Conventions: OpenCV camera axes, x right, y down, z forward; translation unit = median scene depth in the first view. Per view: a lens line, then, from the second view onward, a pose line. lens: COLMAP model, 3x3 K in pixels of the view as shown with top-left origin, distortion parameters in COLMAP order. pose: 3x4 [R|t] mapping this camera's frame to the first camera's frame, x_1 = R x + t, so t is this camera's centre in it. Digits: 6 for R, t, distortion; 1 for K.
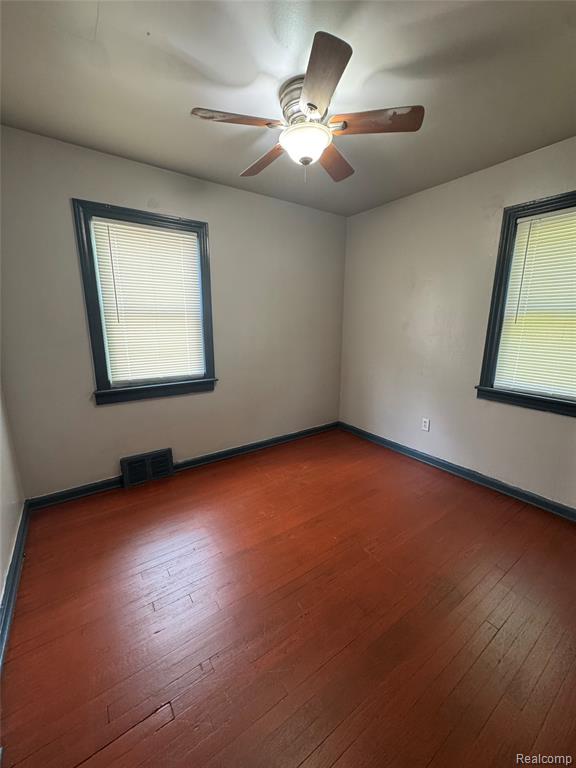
lens RADIAL K [[306.4, 0, 288.4], [0, 306.4, 385.3], [0, 0, 1]] dist [0.000047, -0.000562]
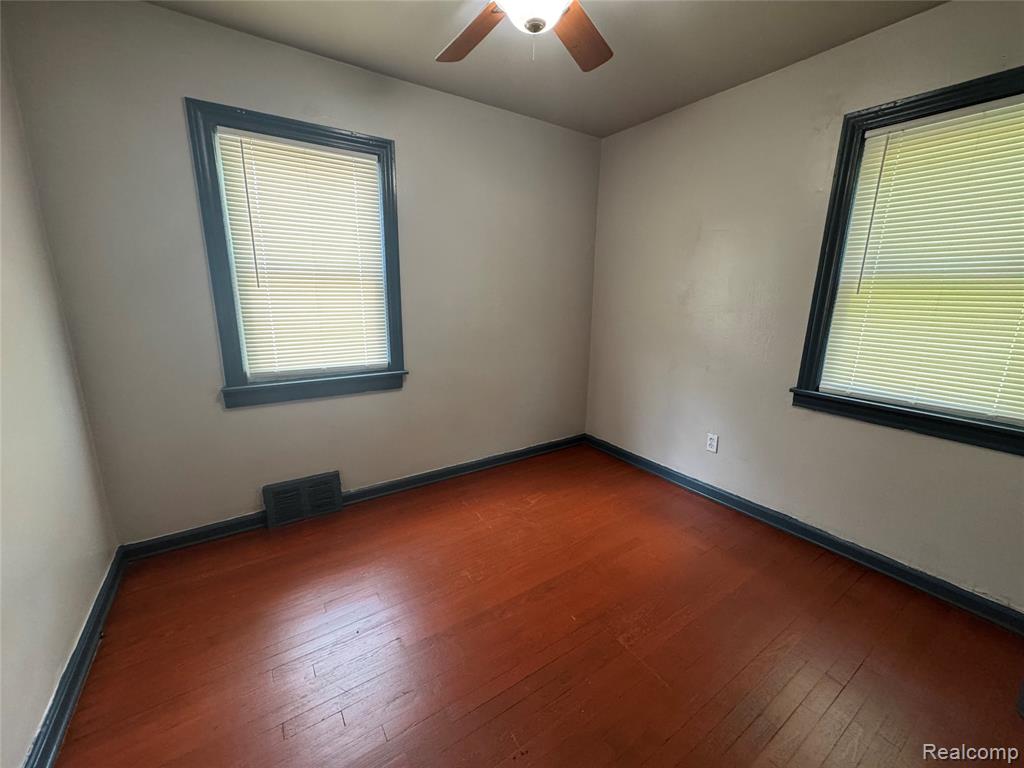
lens RADIAL K [[408.1, 0, 512.0], [0, 408.1, 384.0], [0, 0, 1]] dist [0.001664, -0.000083]
pose [[0.999661, 0.014605, -0.021546, 0.026465], [-0.014284, 0.999786, 0.014987, -0.011692], [0.021761, -0.014674, 0.999656, 0.107653]]
